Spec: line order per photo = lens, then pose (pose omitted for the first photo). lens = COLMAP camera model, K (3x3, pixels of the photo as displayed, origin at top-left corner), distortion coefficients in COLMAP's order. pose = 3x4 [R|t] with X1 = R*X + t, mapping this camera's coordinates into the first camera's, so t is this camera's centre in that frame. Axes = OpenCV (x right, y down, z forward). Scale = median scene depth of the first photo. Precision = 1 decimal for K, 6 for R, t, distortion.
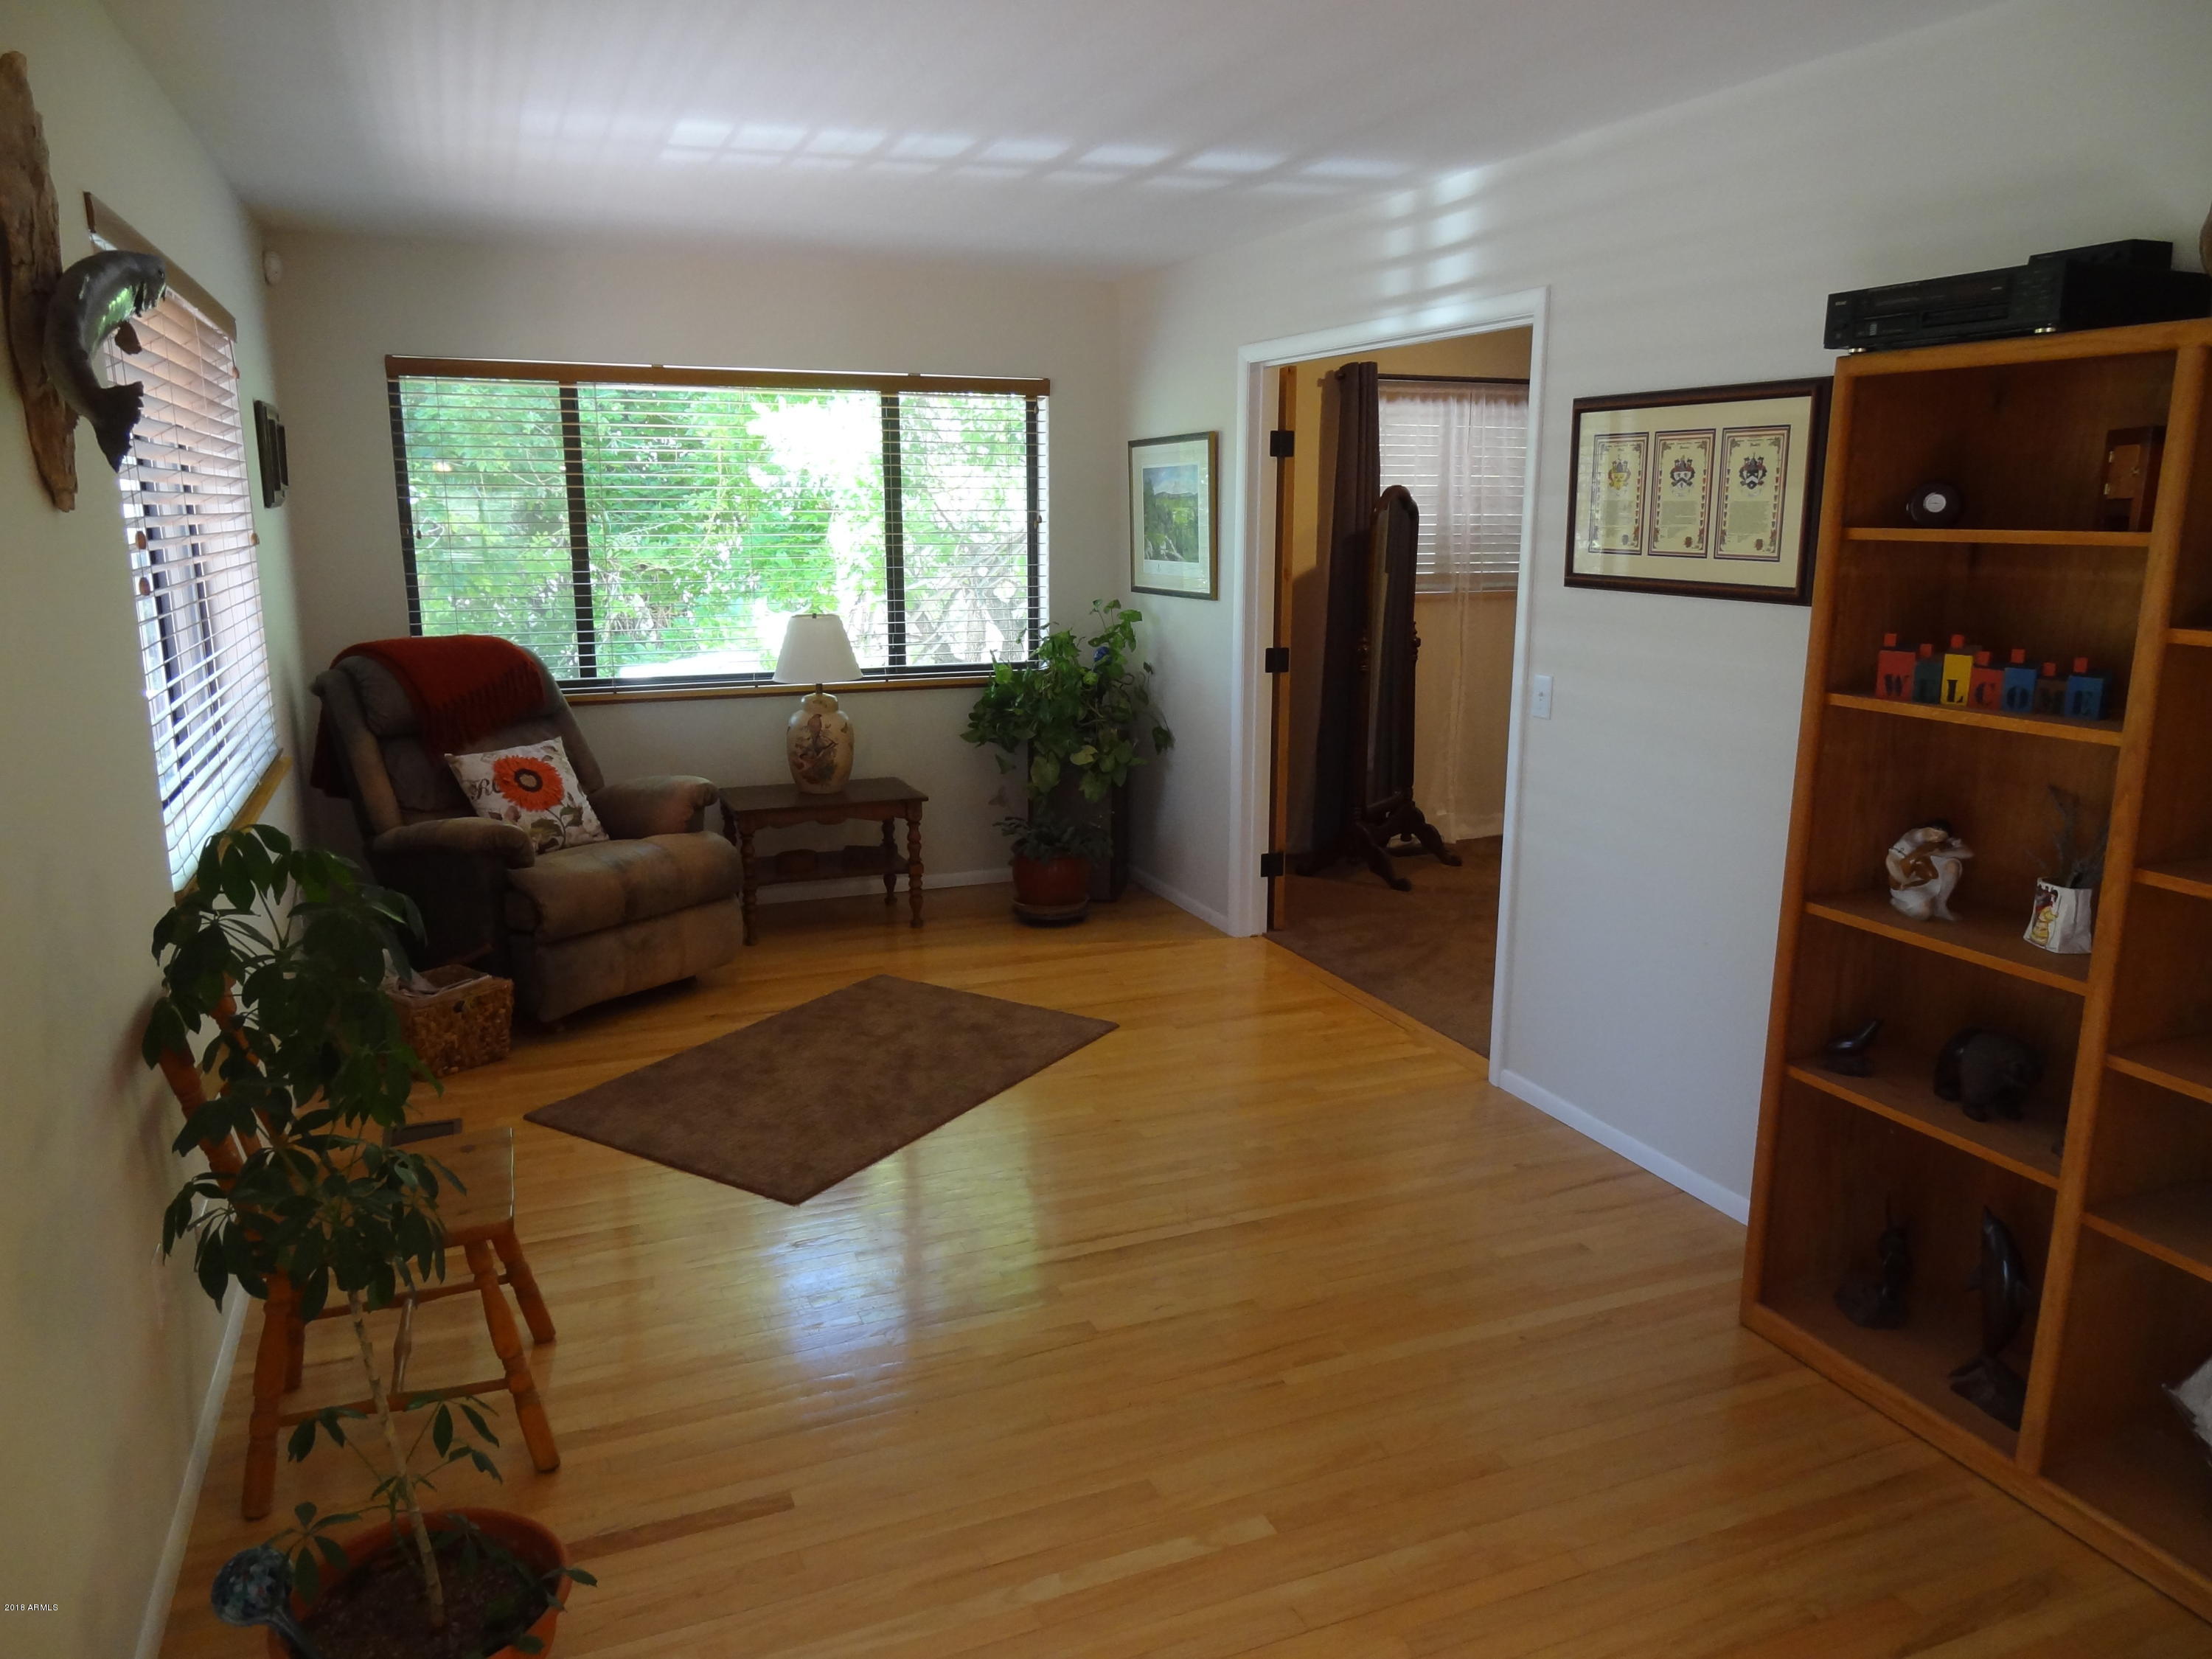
lens RADIAL K [[1546.2, 0, 1096.6], [0, 1546.2, 830.6], [0, 0, 1]] dist [-0.001234, 0.009562]
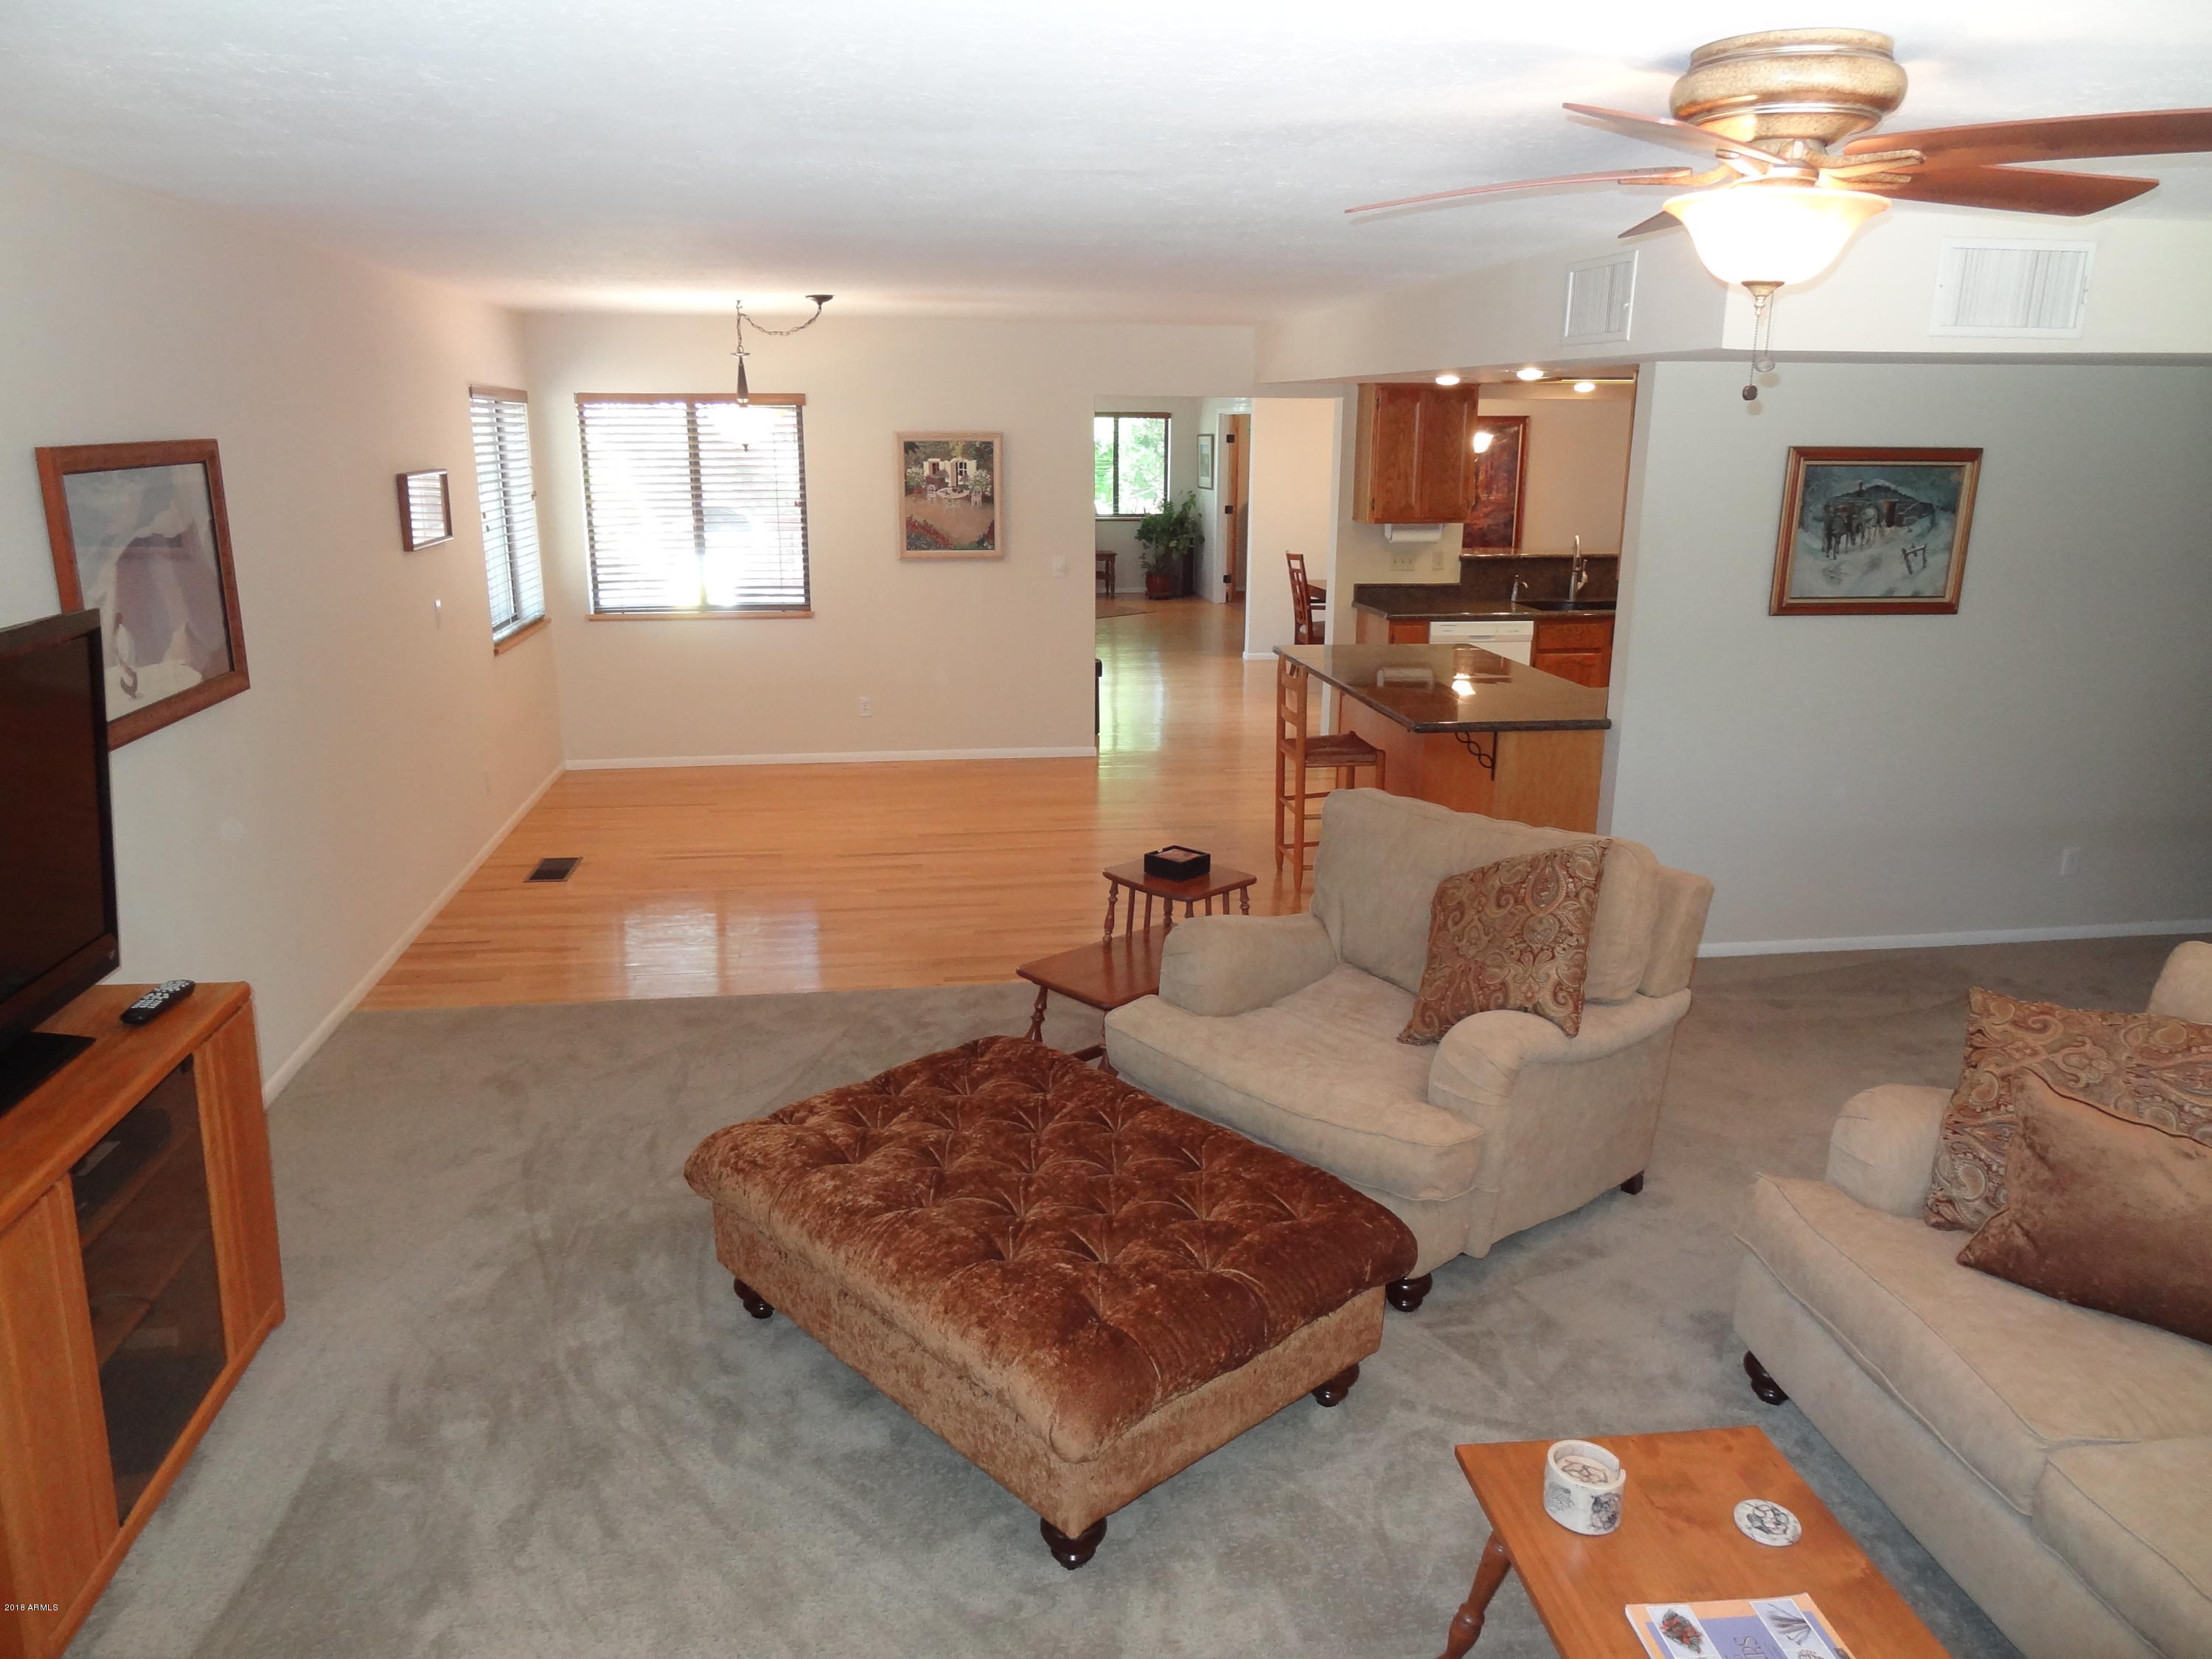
lens RADIAL K [[1546.2, 0, 1107.9], [0, 1546.2, 831.7], [0, 0, 1]] dist [-0.001234, 0.009562]
pose [[0.971449, 0.063998, -0.228452, 0.614782], [-0.052954, 0.997127, 0.054155, 0.367023], [0.231262, -0.040512, 0.972048, -2.028640]]
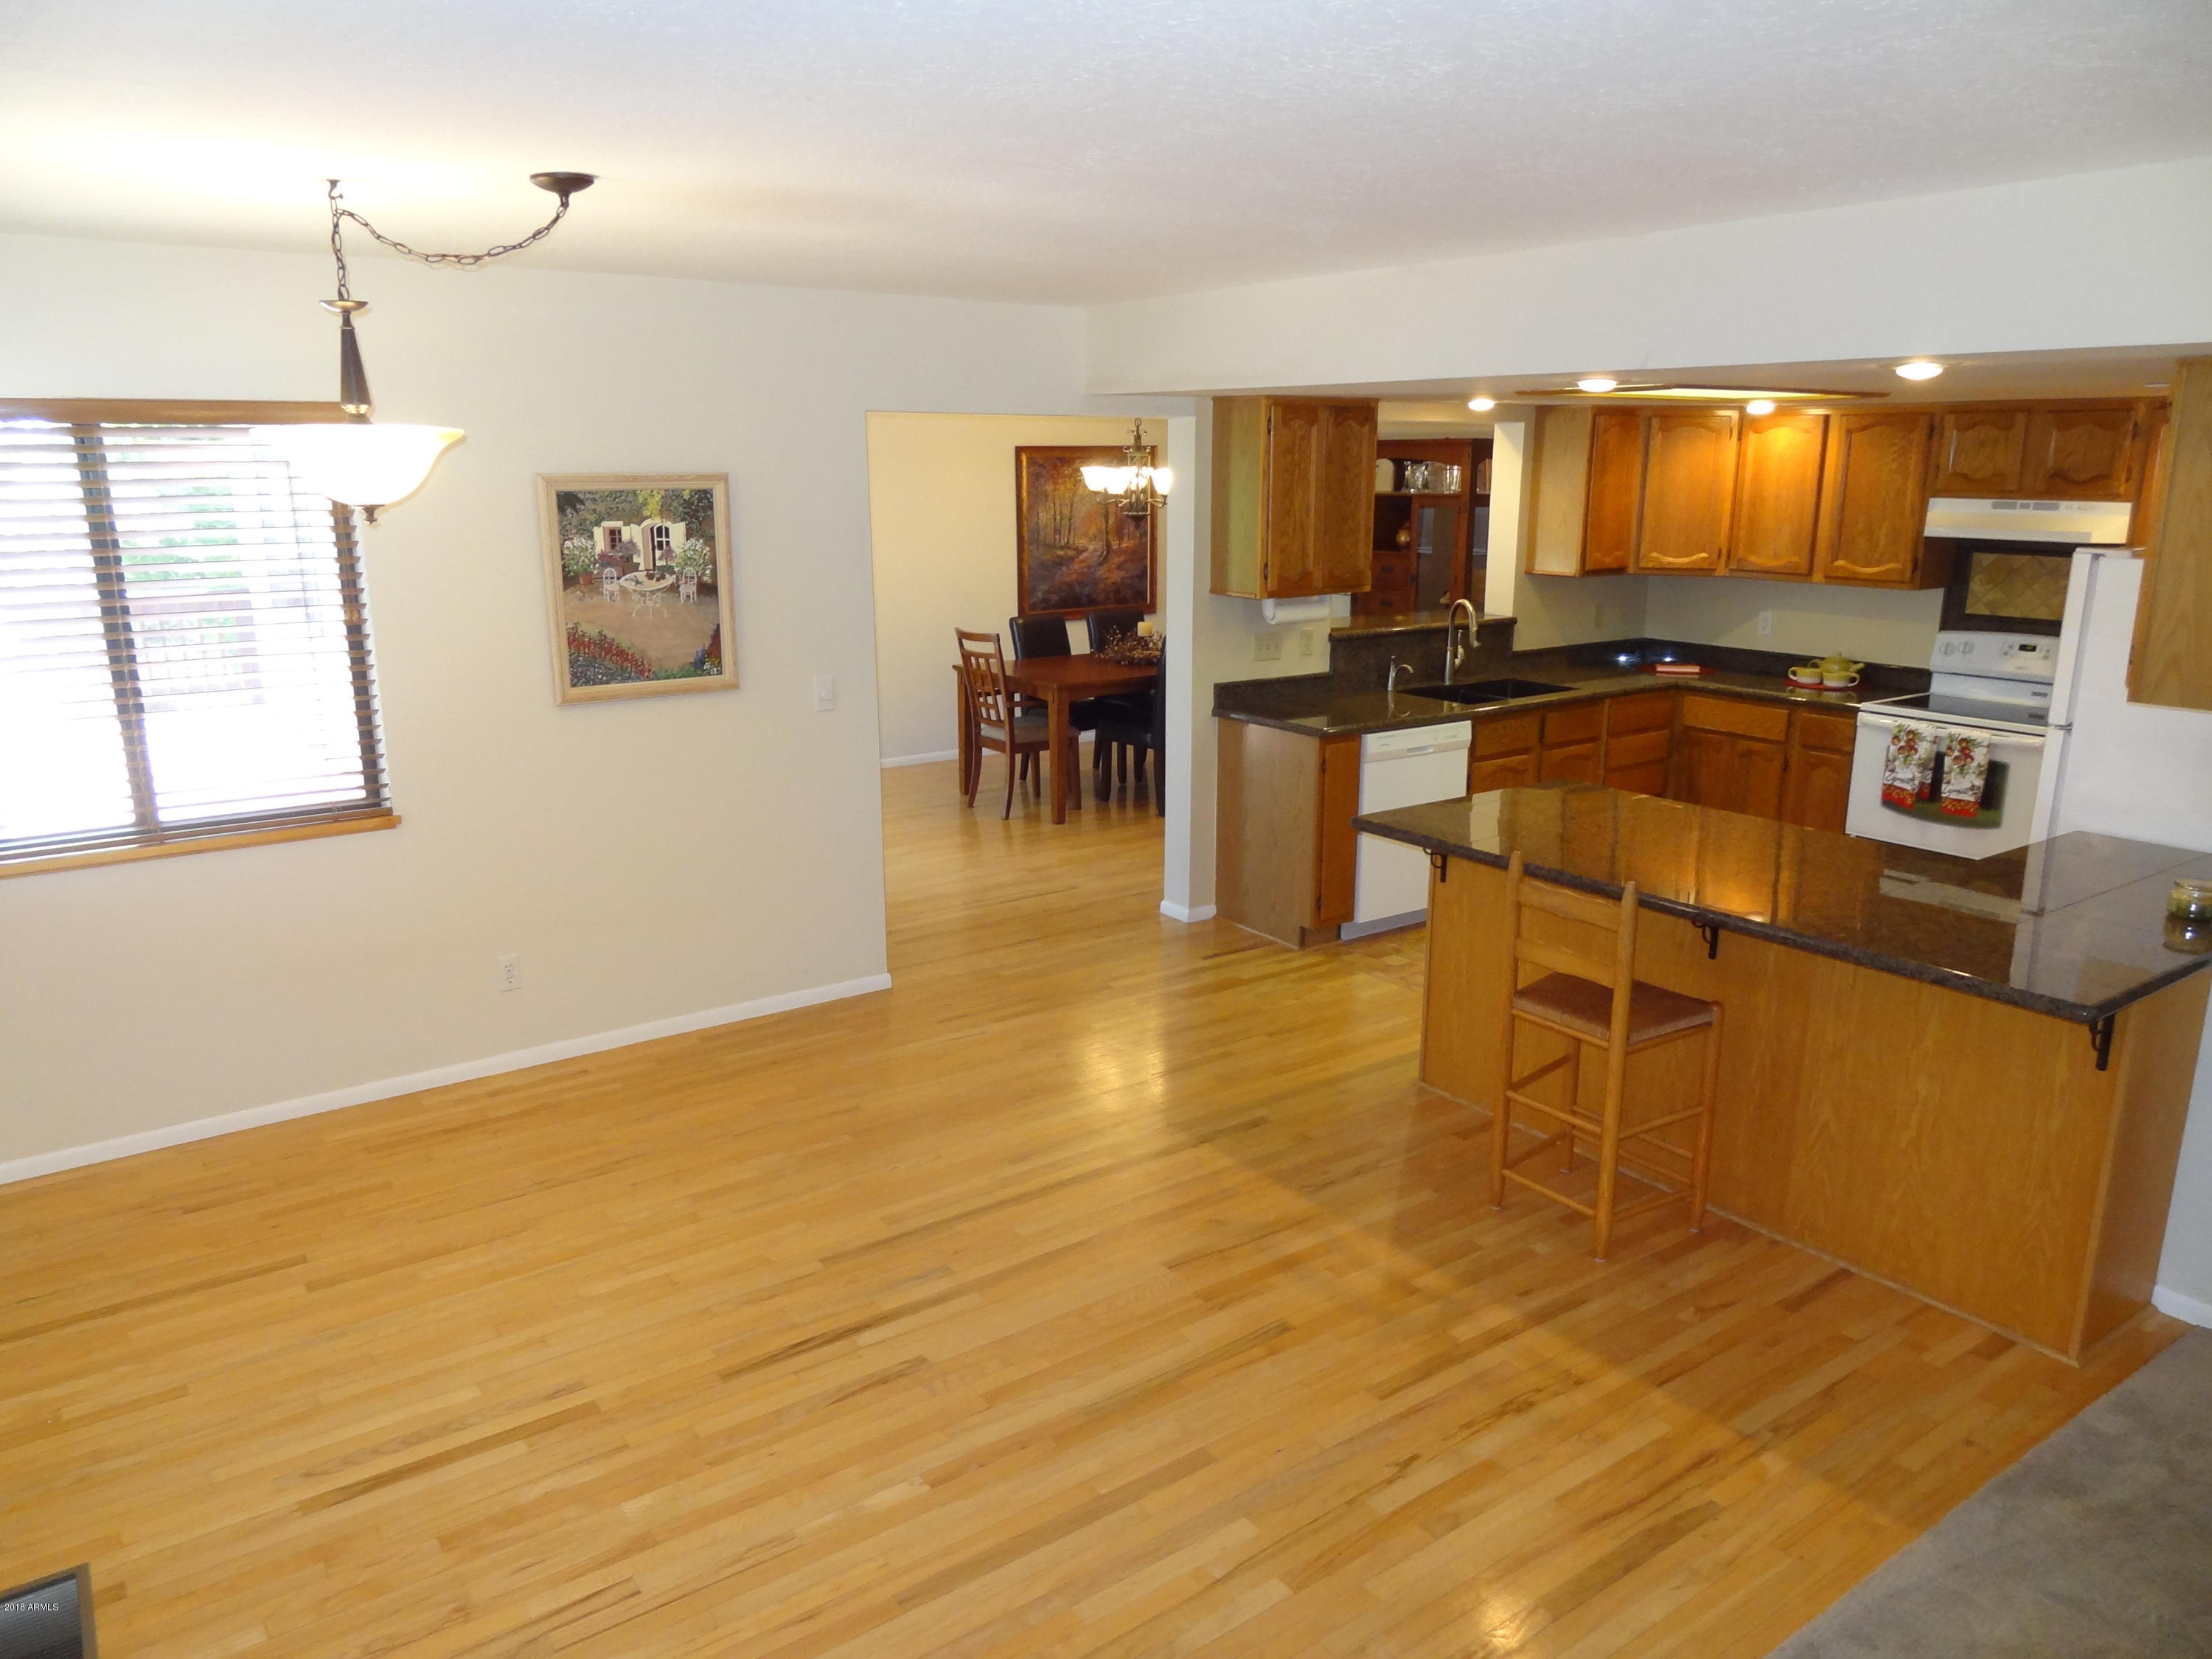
lens RADIAL K [[1546.2, 0, 1105.3], [0, 1546.2, 832.5], [0, 0, 1]] dist [-0.001234, 0.009562]
pose [[0.971677, -0.058187, 0.229037, 0.134254], [0.051606, 0.998067, 0.034624, 0.246839], [-0.230609, -0.021823, 0.972802, -1.463618]]
